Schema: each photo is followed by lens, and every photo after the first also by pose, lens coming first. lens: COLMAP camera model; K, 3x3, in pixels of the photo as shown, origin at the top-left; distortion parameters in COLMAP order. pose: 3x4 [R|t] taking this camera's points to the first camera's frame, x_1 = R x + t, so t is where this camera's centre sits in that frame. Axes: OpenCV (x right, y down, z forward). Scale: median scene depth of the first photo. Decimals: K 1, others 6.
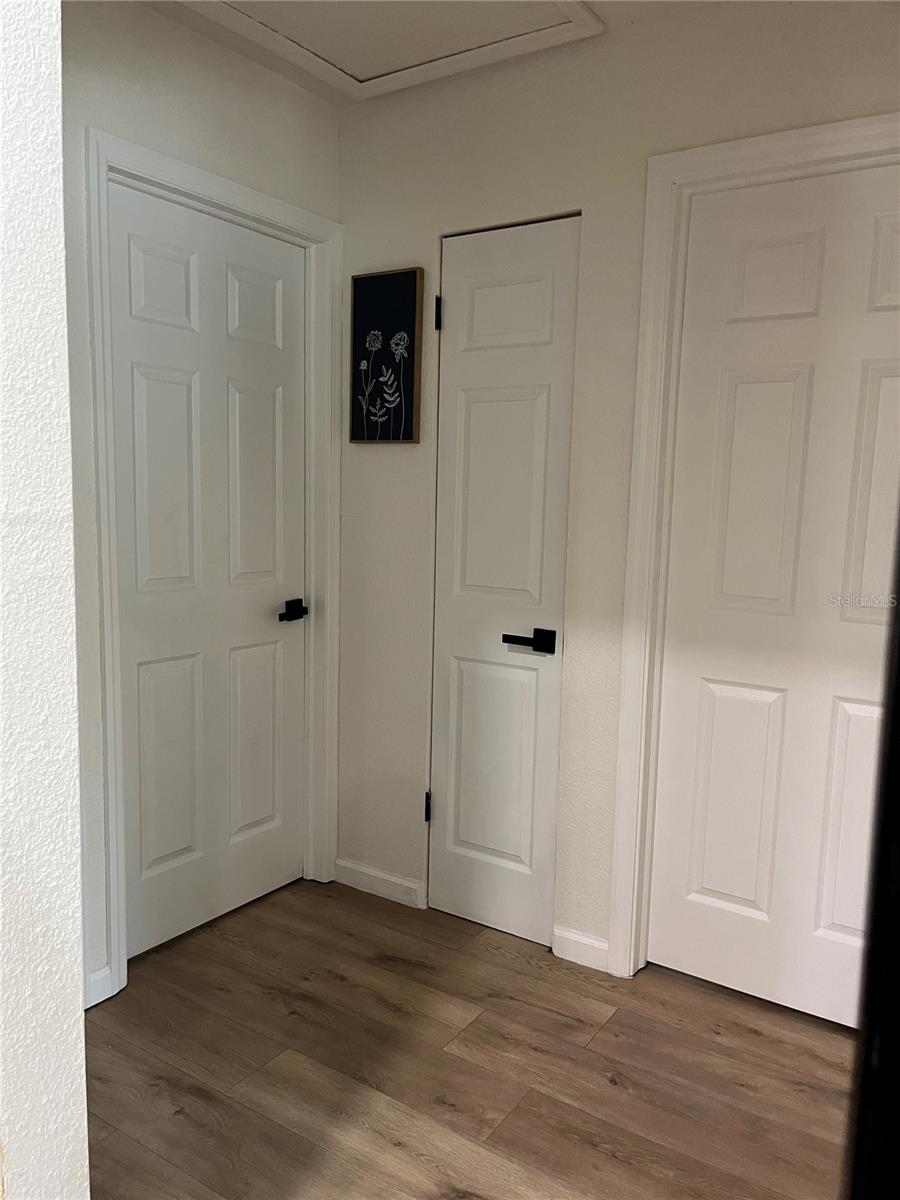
lens RADIAL K [[910.0, 0, 438.4], [0, 910.0, 611.9], [0, 0, 1]] dist [0.074212, -0.110764]
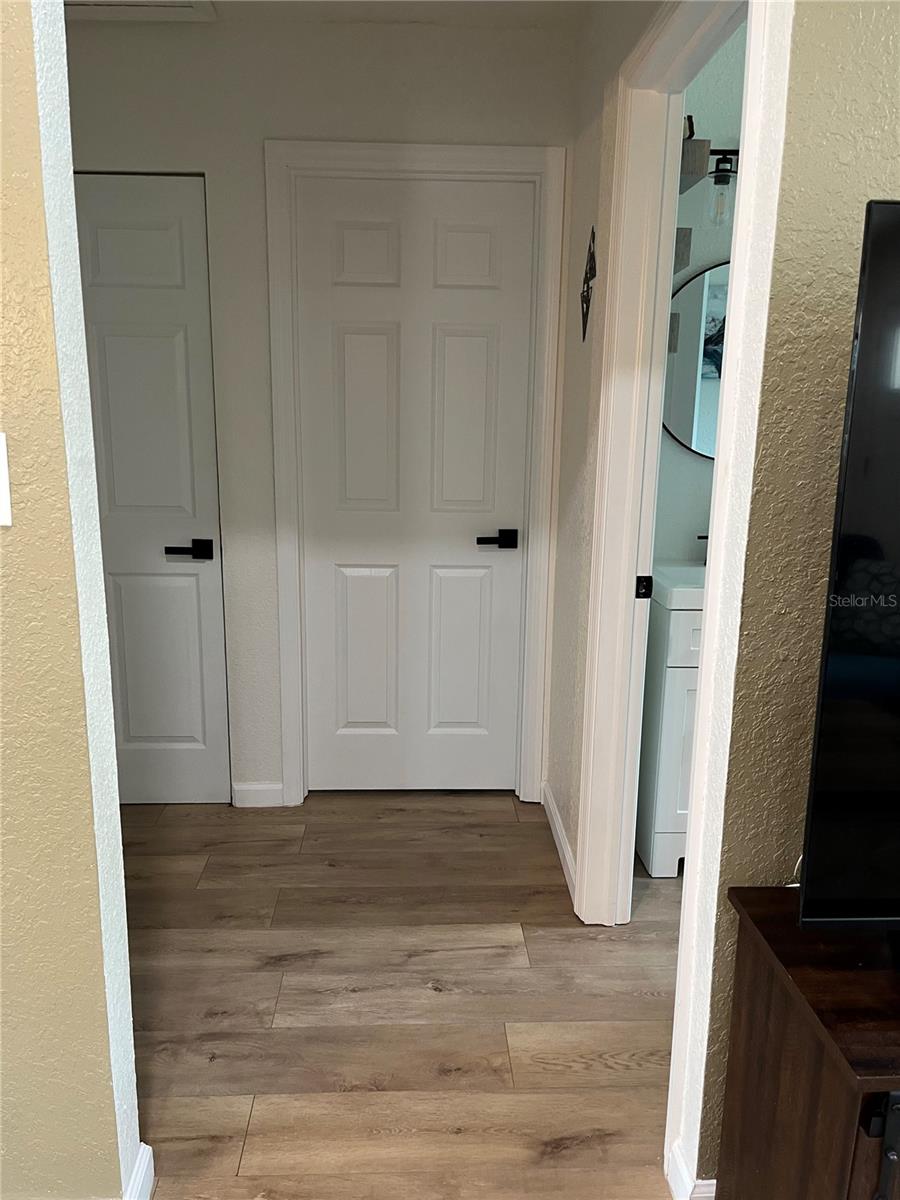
lens RADIAL K [[914.4, 0, 438.1], [0, 914.4, 614.1], [0, 0, 1]] dist [0.058453, -0.082091]
pose [[0.802849, -0.135932, 0.580480, -0.362859], [0.083216, 0.989679, 0.116661, 0.002479], [-0.590347, -0.045356, 0.805874, -0.137761]]
